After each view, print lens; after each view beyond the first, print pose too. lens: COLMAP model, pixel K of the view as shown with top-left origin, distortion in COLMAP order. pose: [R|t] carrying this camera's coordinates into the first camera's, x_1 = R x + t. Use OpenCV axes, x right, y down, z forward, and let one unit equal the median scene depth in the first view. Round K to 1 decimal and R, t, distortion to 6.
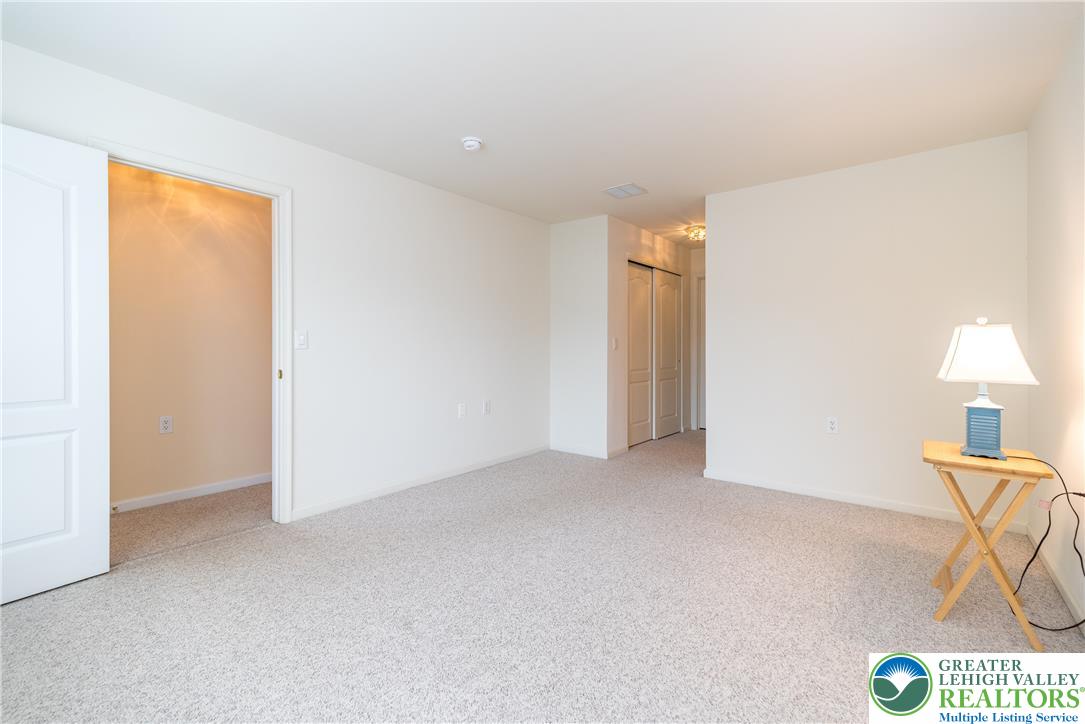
lens RADIAL K [[493.0, 0, 542.5], [0, 493.0, 362.0], [0, 0, 1]] dist [0.018568, 0.000297]
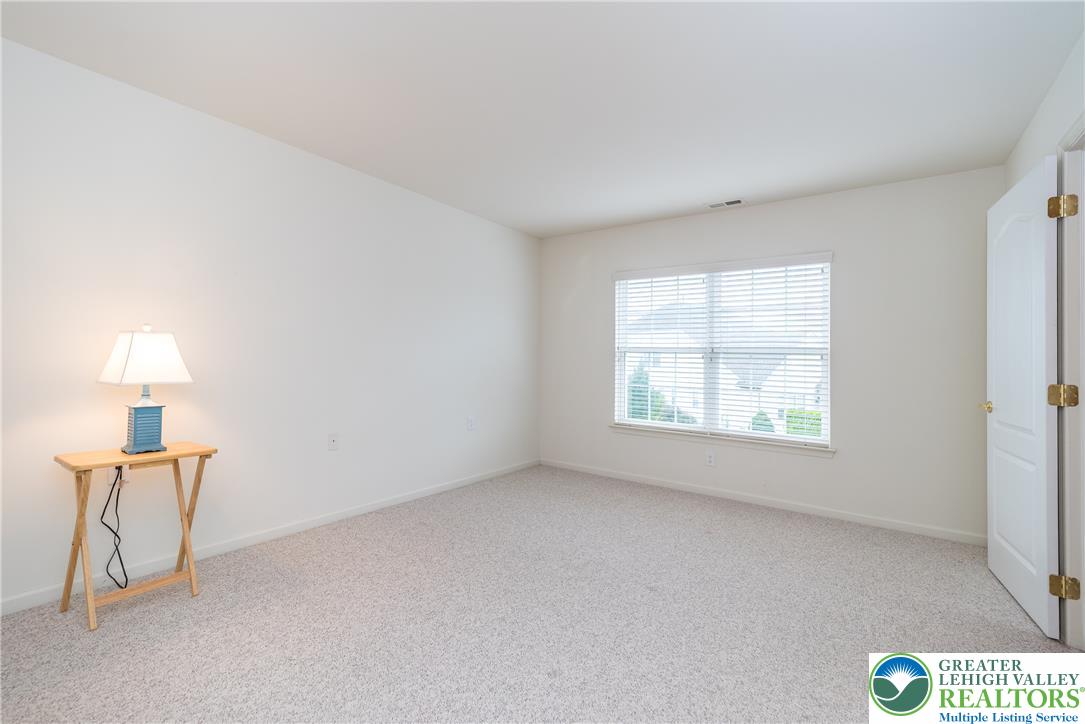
lens RADIAL K [[493.0, 0, 542.5], [0, 493.0, 362.0], [0, 0, 1]] dist [0.018568, 0.000297]
pose [[-0.998831, -0.024054, -0.041926, 0.069933], [-0.025346, 0.999211, 0.030565, -0.066463], [0.041158, 0.031592, -0.998653, 2.148842]]
